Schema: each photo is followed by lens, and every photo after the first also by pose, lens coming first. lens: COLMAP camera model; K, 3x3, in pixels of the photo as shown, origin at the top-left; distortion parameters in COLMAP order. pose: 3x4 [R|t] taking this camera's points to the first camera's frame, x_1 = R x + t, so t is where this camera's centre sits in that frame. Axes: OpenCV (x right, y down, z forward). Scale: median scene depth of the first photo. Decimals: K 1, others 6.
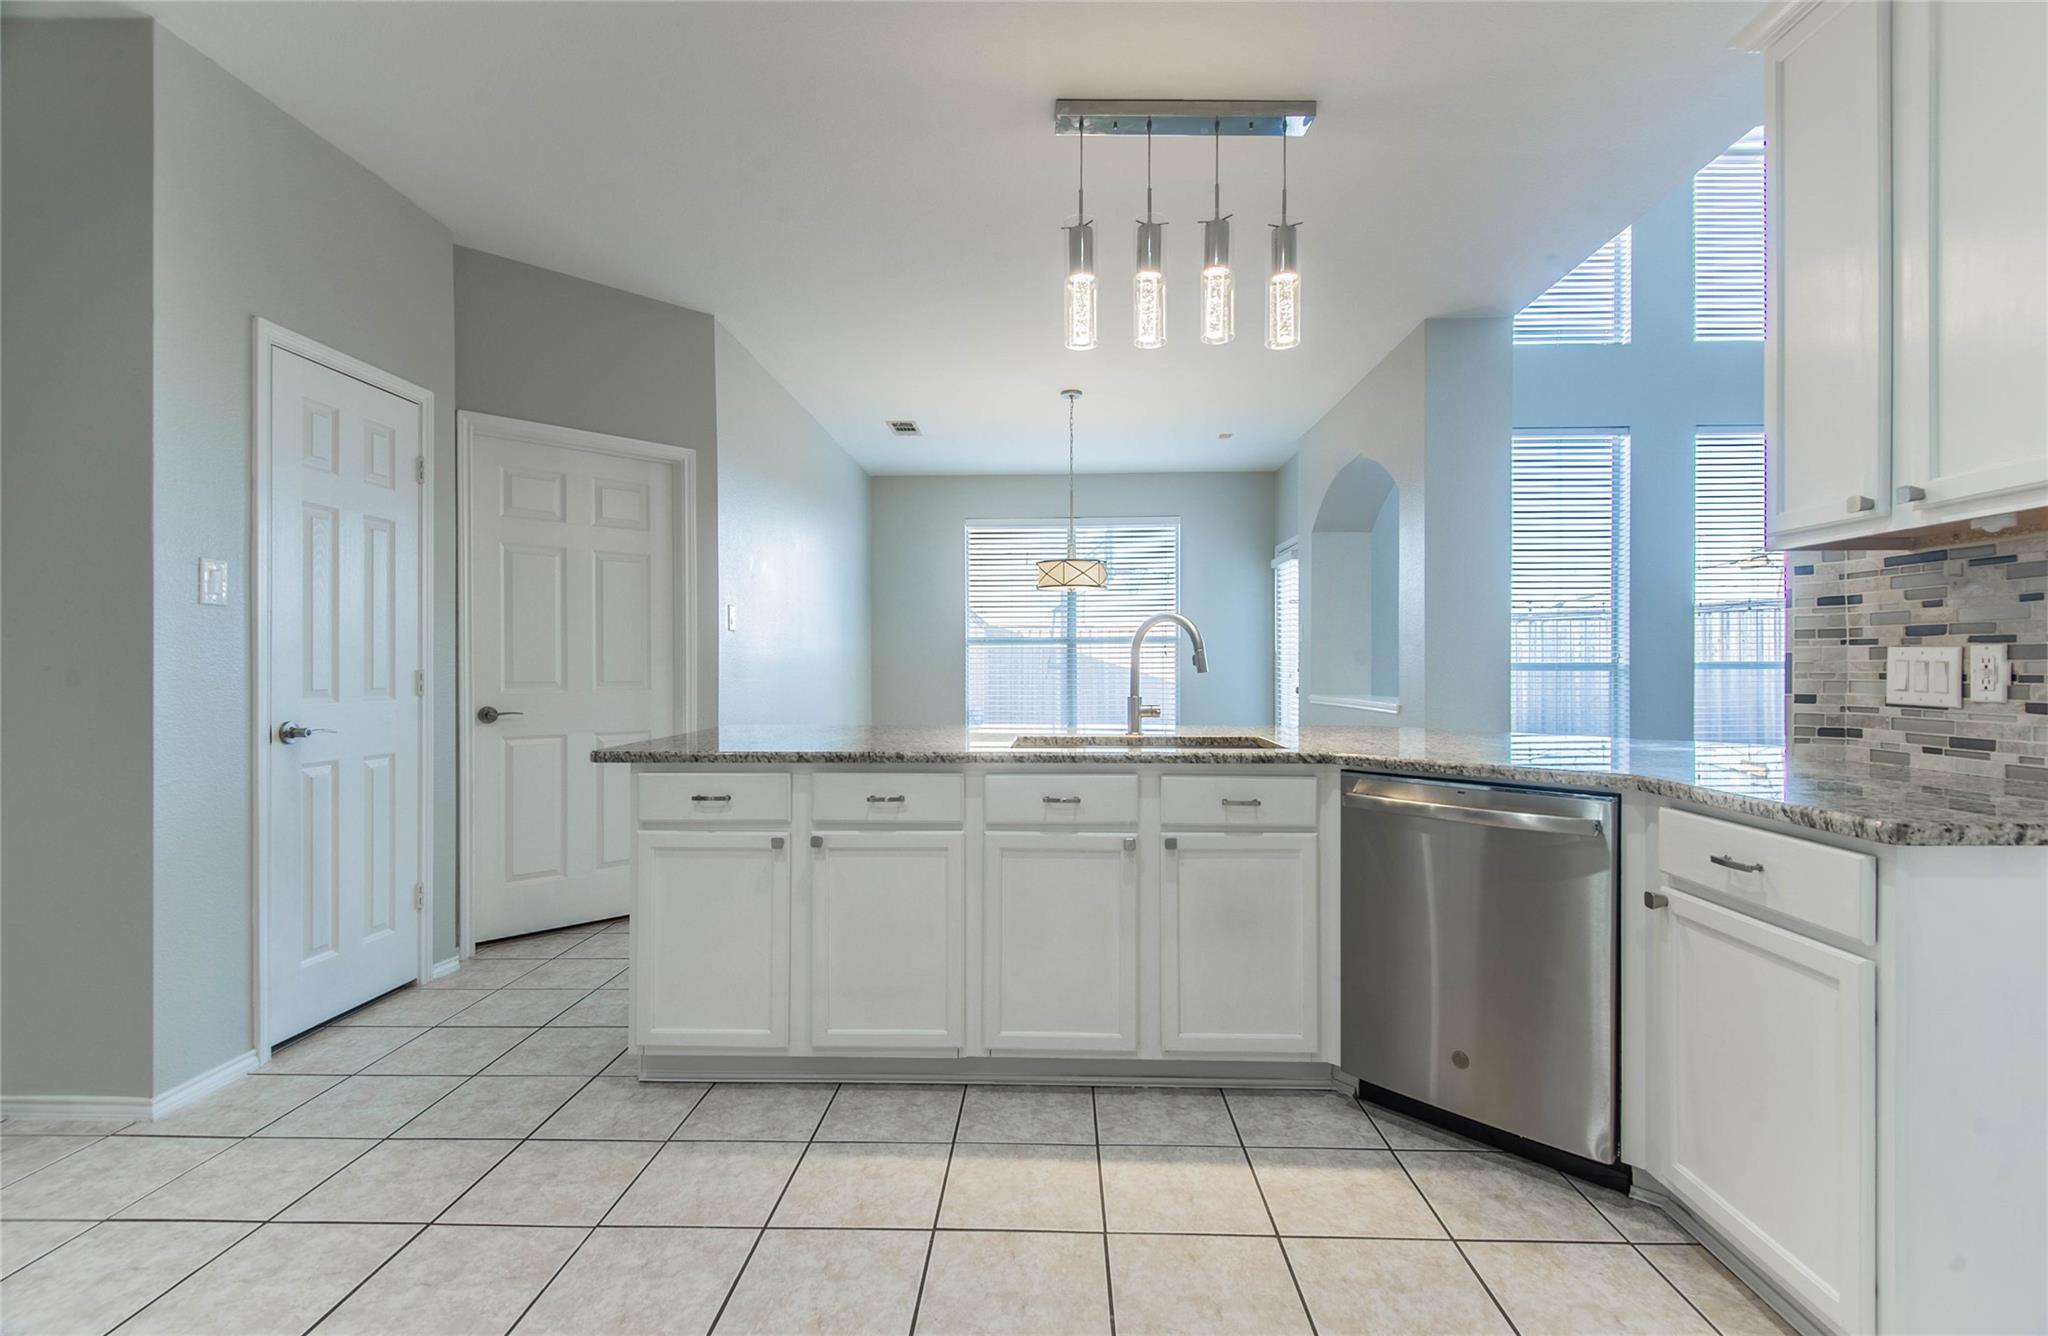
lens RADIAL K [[935.8, 0, 1029.8], [0, 935.8, 667.4], [0, 0, 1]] dist [0.026640, -0.007960]
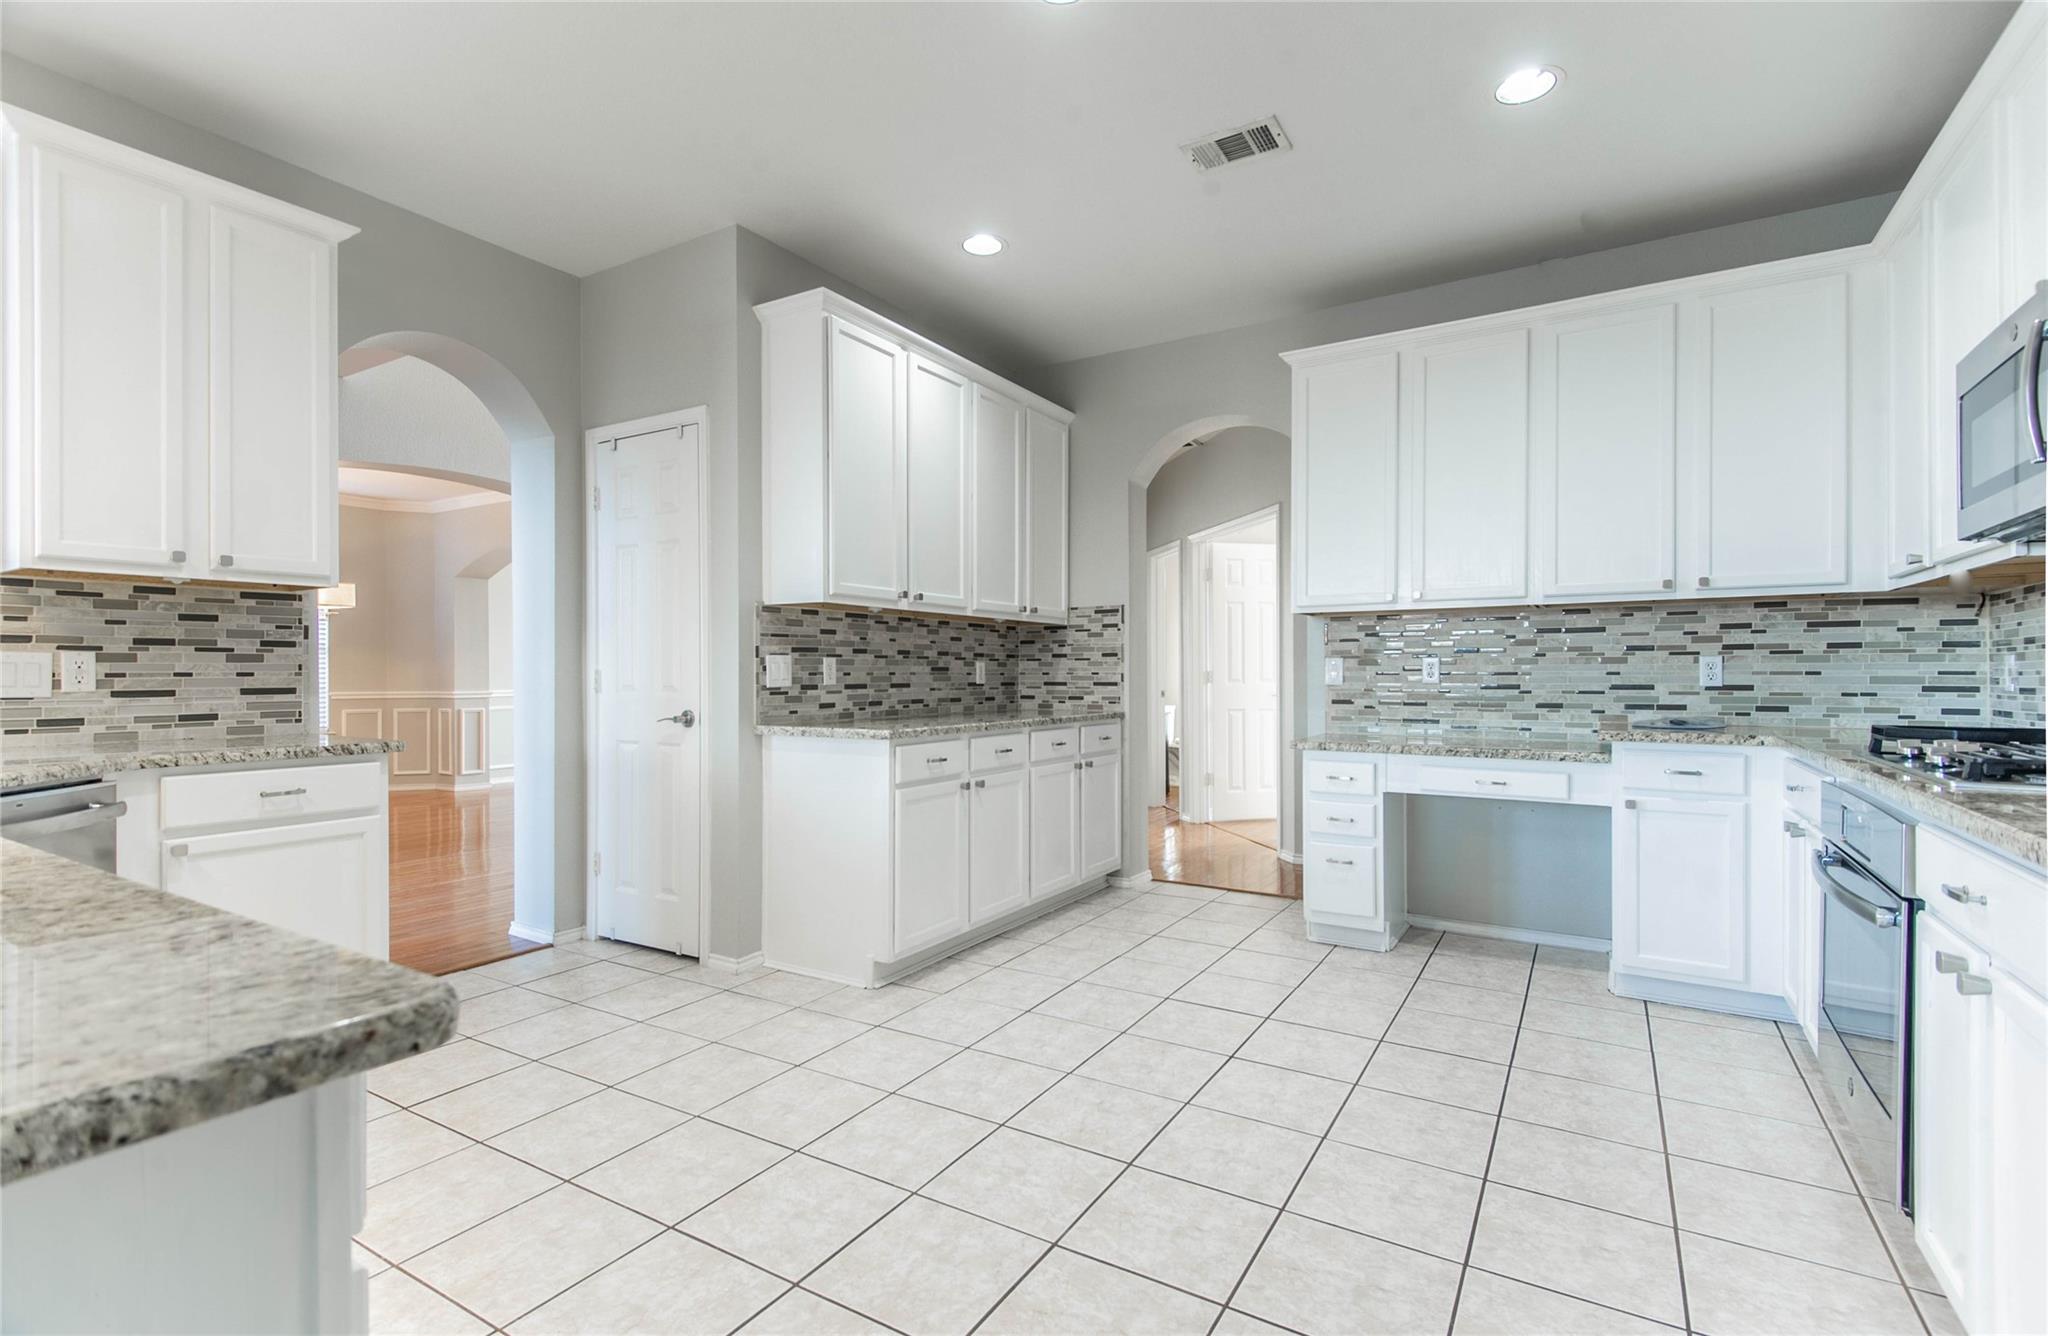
lens RADIAL K [[935.8, 0, 1026.4], [0, 935.8, 673.6], [0, 0, 1]] dist [0.026640, -0.007960]
pose [[-0.868719, 0.004413, 0.495285, -0.587834], [0.005069, 0.999987, -0.000020, 0.010007], [-0.495279, 0.002493, -0.868731, 0.950802]]
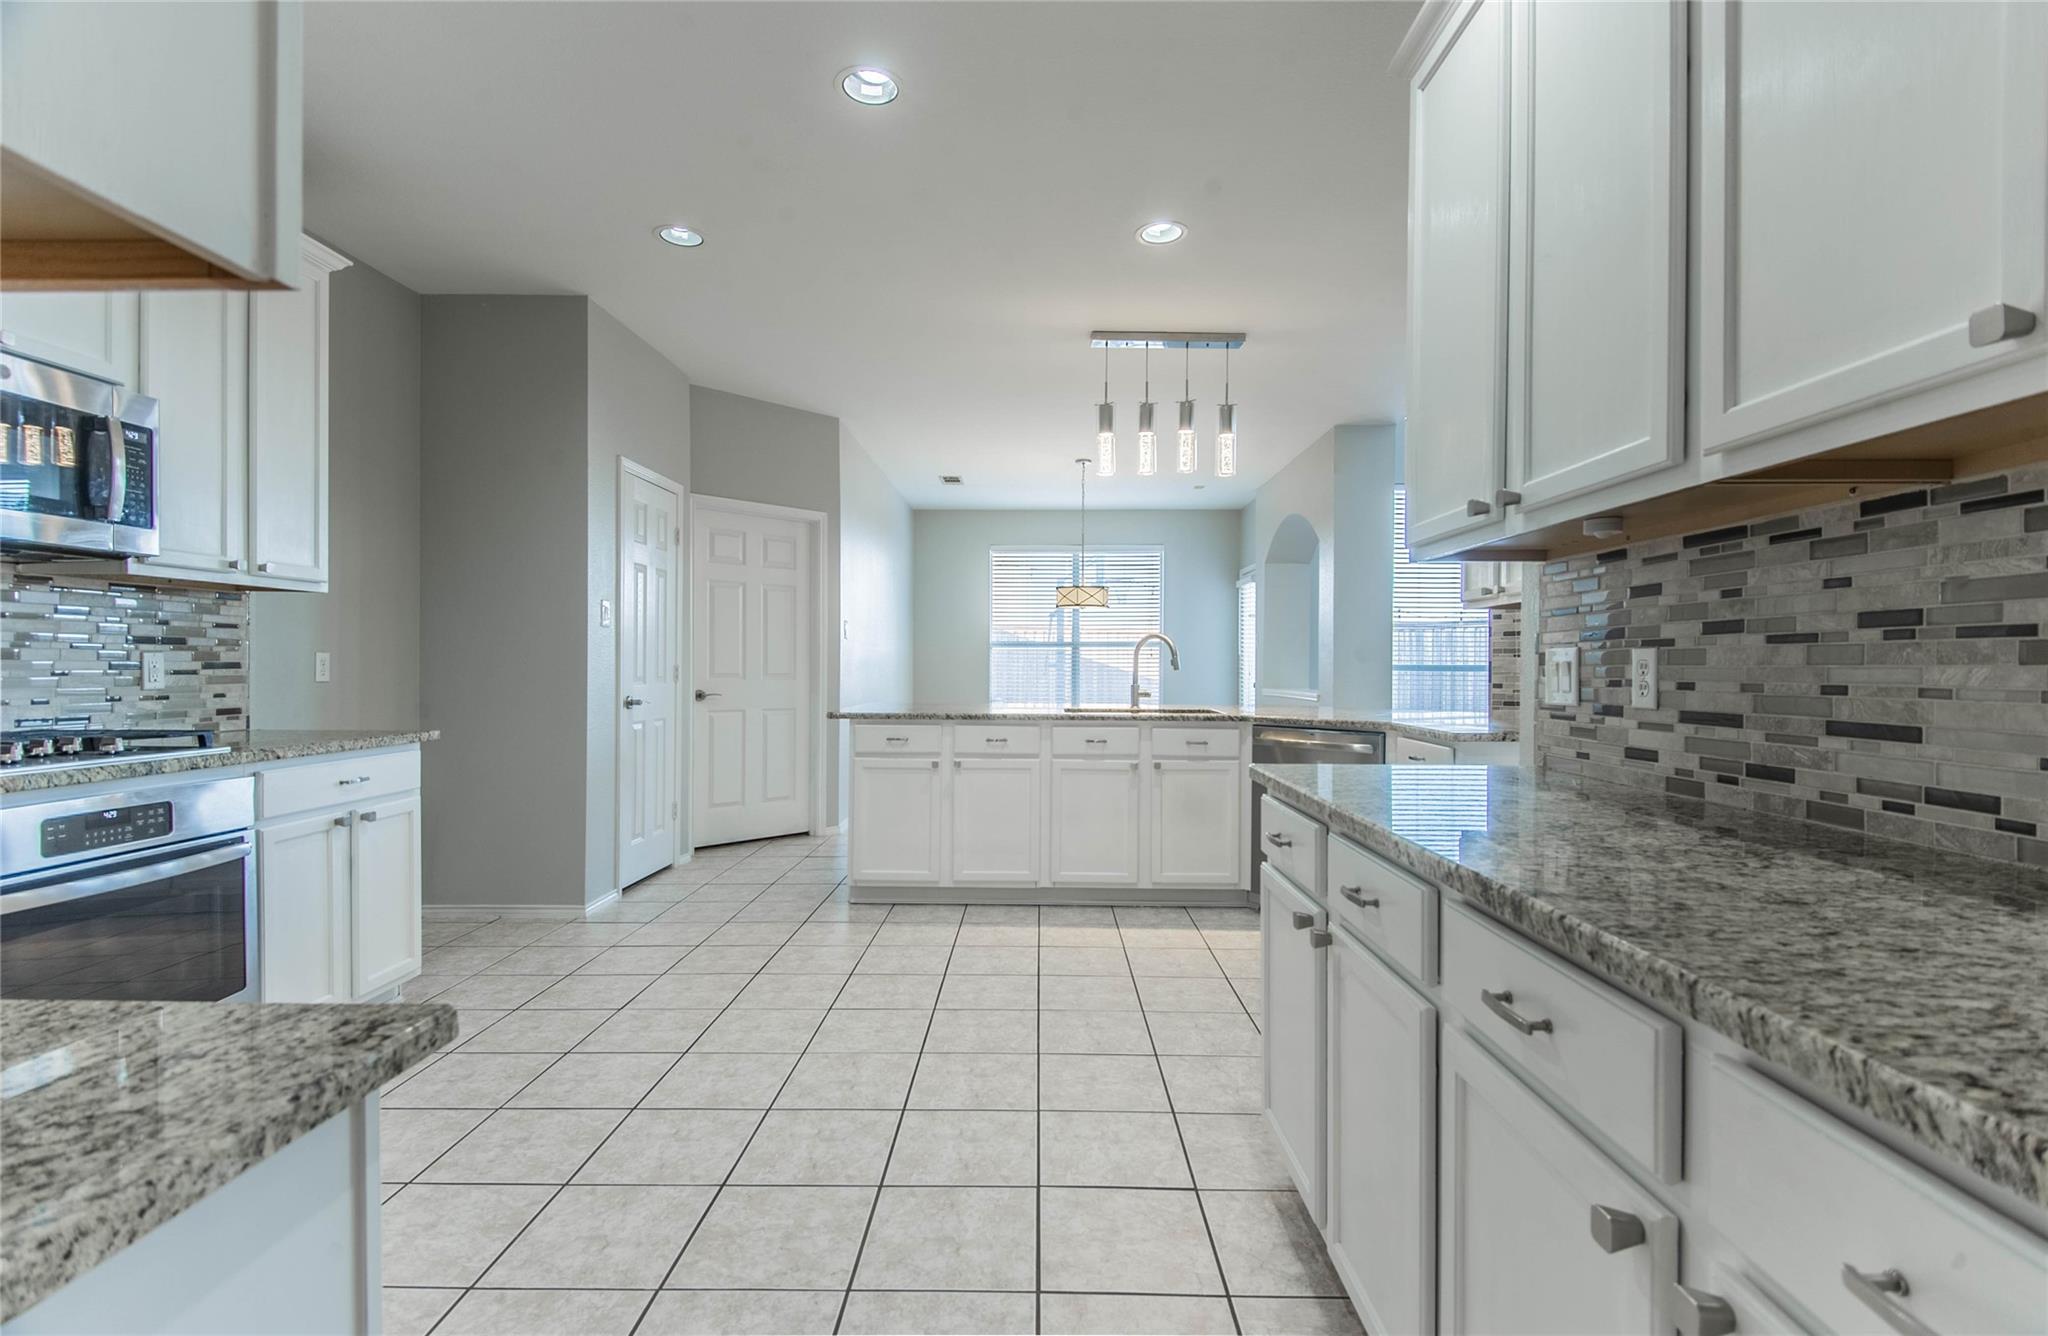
lens RADIAL K [[935.8, 0, 1030.1], [0, 935.8, 669.7], [0, 0, 1]] dist [0.026640, -0.007960]
pose [[0.999799, 0.006662, 0.018928, -0.101444], [-0.006739, 0.999969, 0.004045, 0.000053], [-0.018900, -0.004172, 0.999813, -0.621943]]
